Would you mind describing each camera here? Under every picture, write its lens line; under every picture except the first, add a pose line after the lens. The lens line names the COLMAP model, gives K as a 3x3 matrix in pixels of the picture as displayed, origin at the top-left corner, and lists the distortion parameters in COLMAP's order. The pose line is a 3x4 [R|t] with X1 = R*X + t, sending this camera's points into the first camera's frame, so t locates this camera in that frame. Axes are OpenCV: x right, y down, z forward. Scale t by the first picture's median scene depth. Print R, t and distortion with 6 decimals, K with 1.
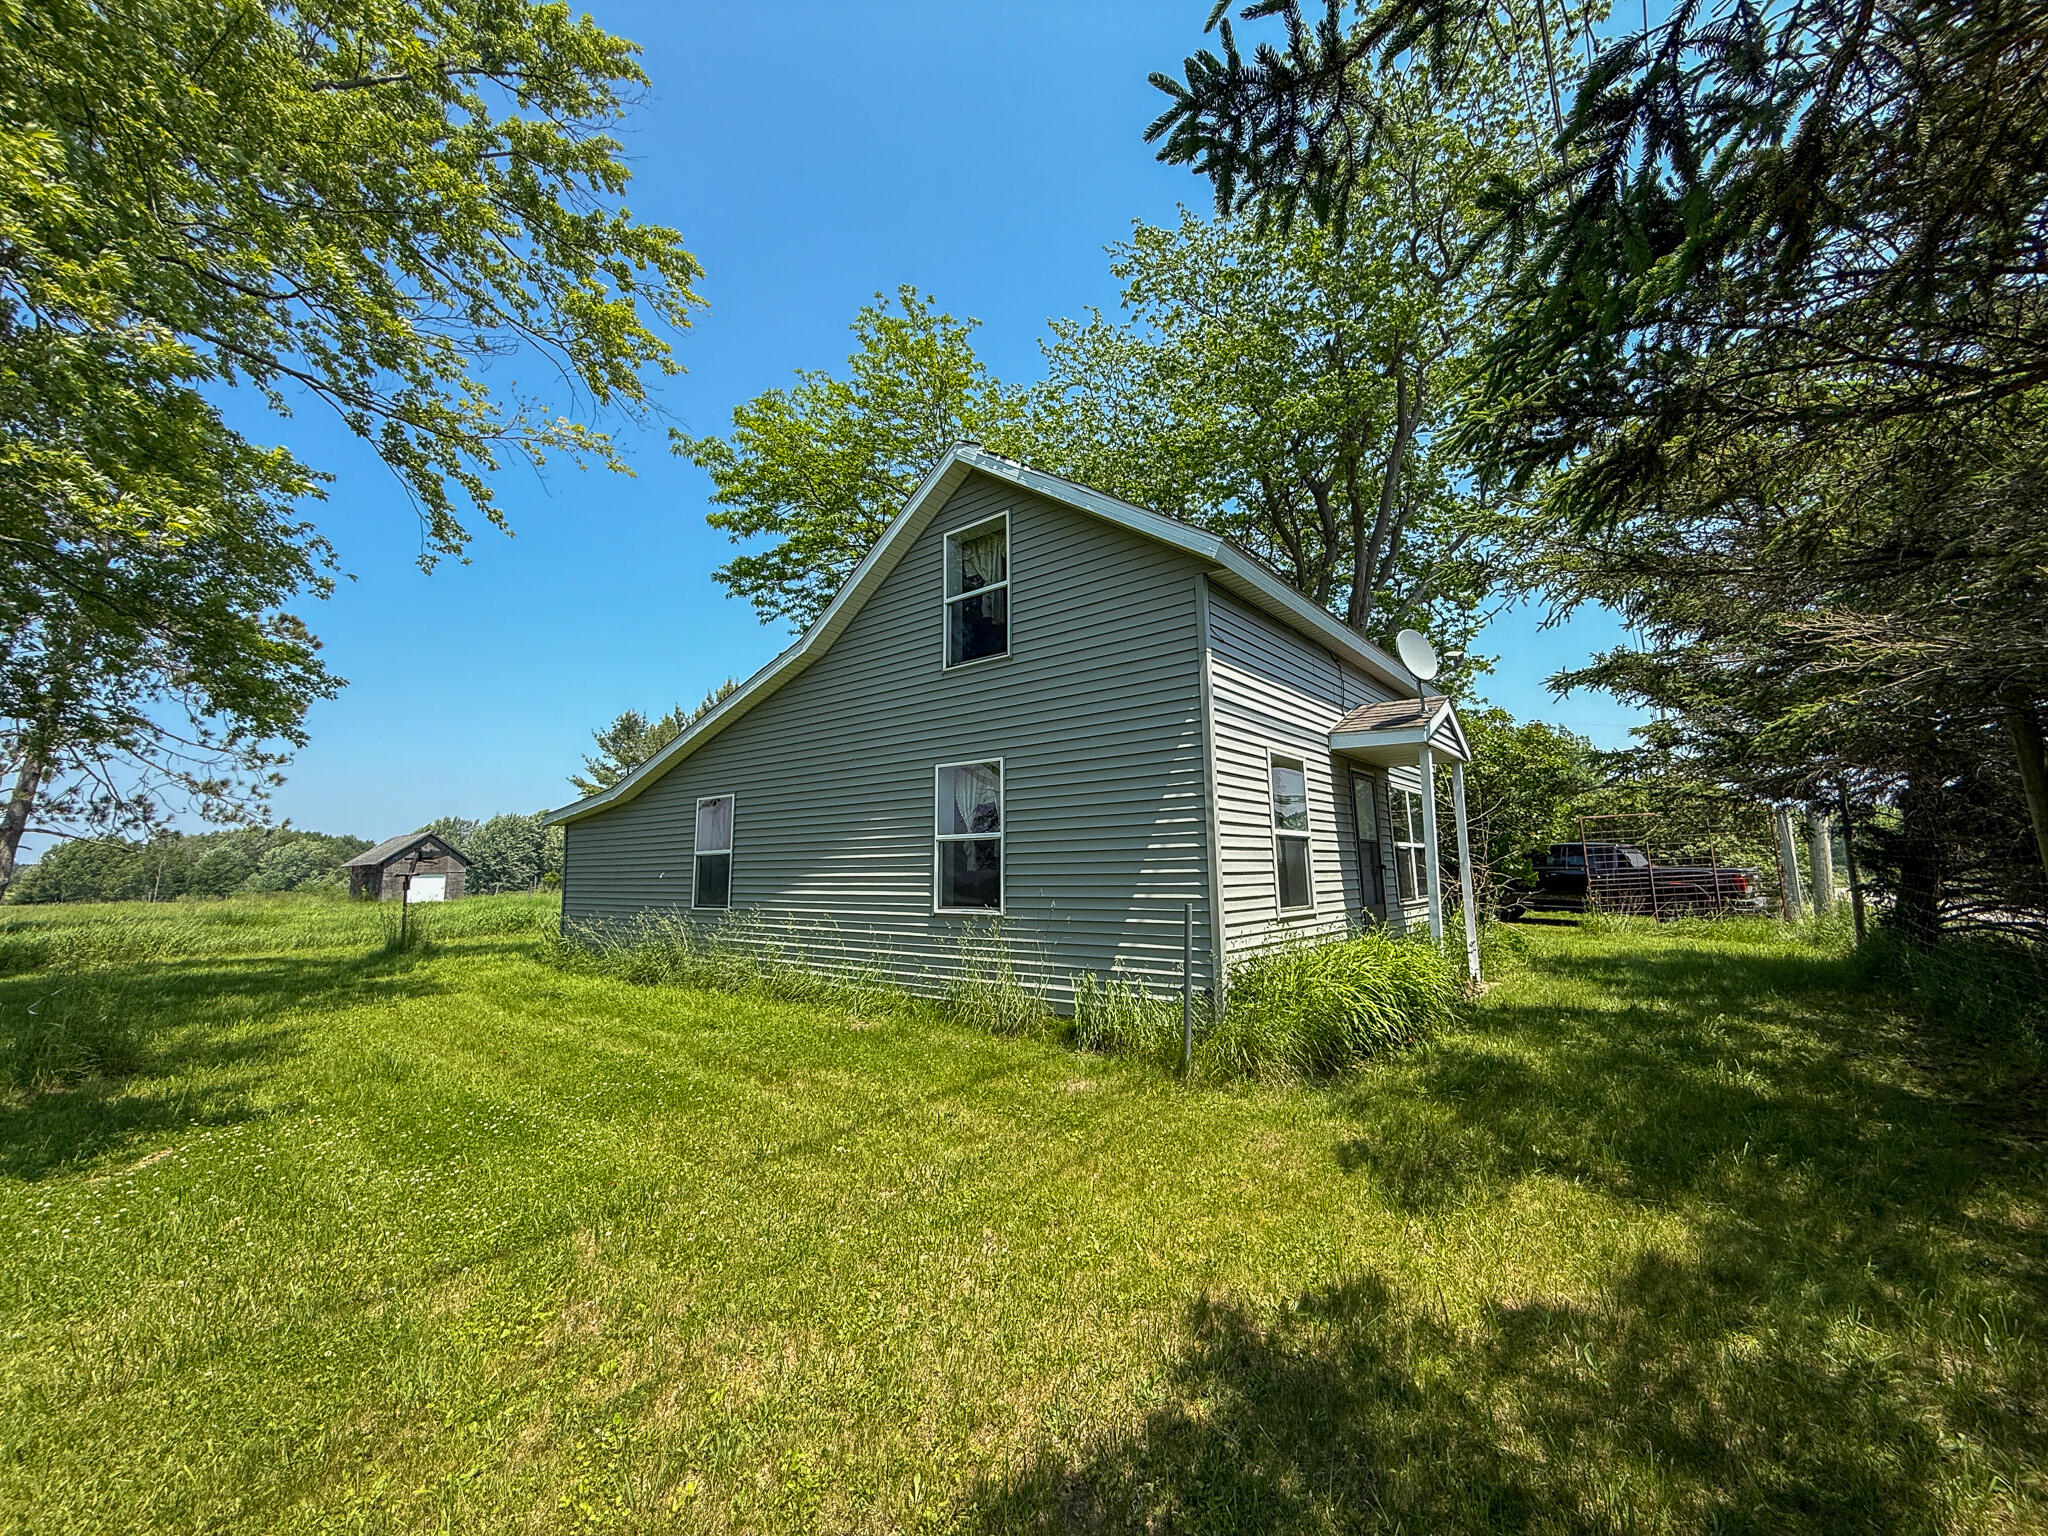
lens RADIAL K [[808.2, 0, 1008.7], [0, 808.2, 776.6], [0, 0, 1]] dist [-0.002797, 0.000439]
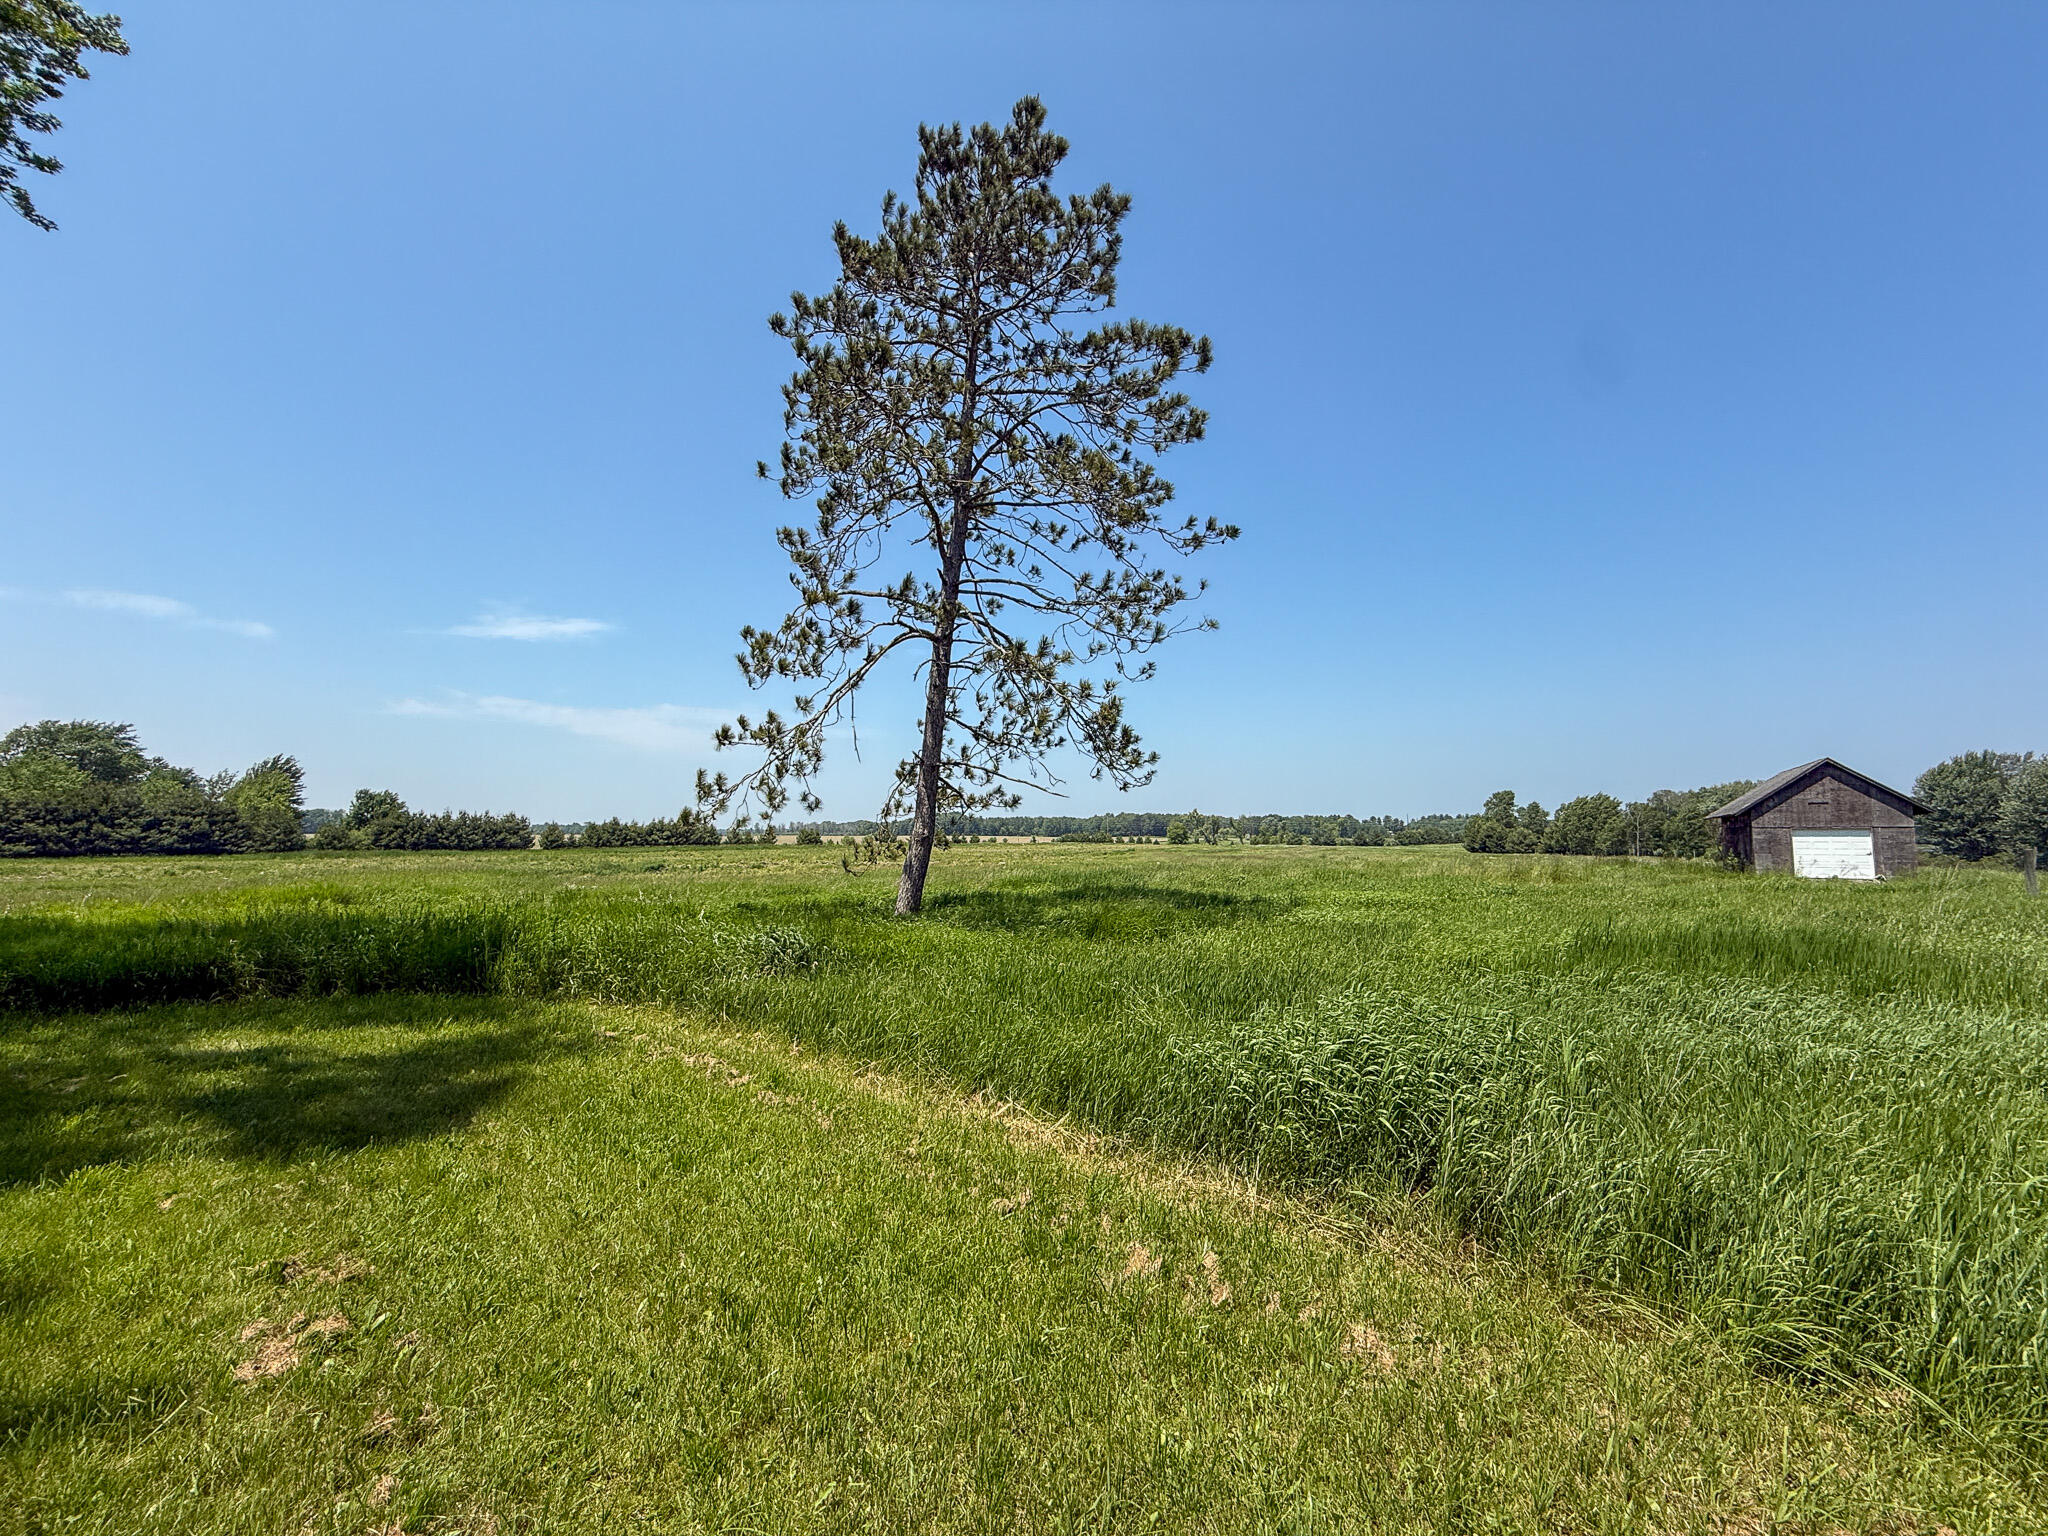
lens RADIAL K [[808.2, 0, 1018.9], [0, 808.2, 759.6], [0, 0, 1]] dist [-0.002797, 0.000439]
pose [[0.072227, -0.079107, -0.994246, -0.137003], [0.111626, 0.991228, -0.070758, 0.034608], [0.991122, -0.105873, 0.080424, 0.285832]]
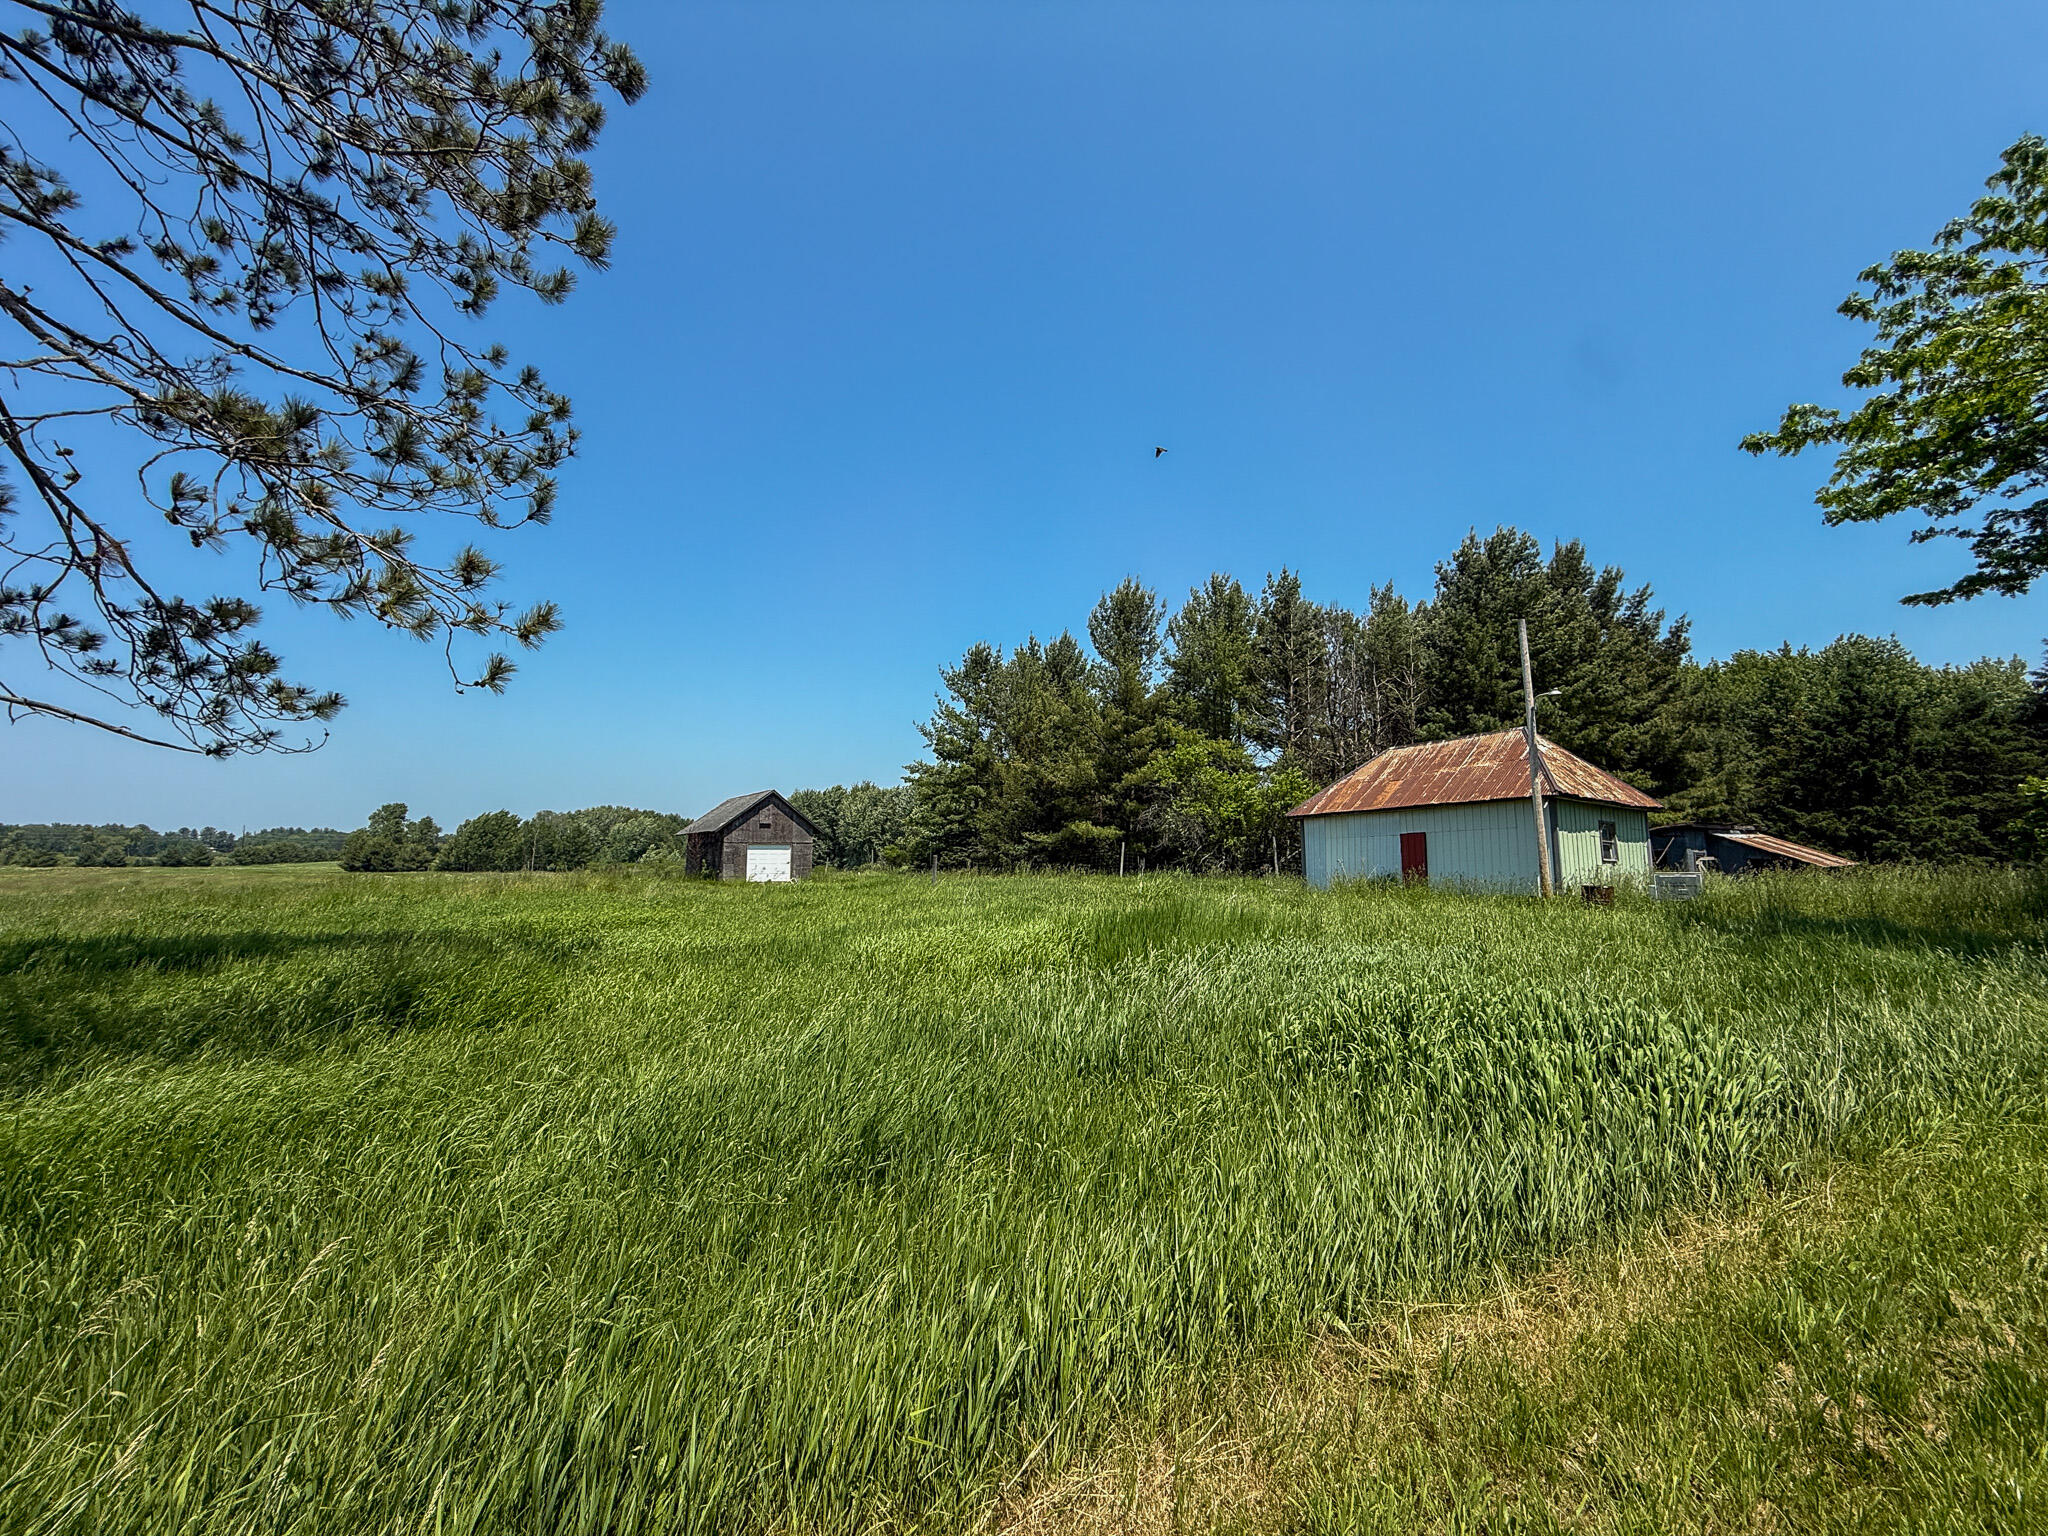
lens RADIAL K [[808.2, 0, 1012.0], [0, 808.2, 770.1], [0, 0, 1]] dist [-0.002797, 0.000439]
pose [[0.958838, -0.016444, -0.283478, -0.215129], [0.020782, 0.999708, 0.012301, 0.033653], [0.283193, -0.017686, 0.958900, 0.250554]]
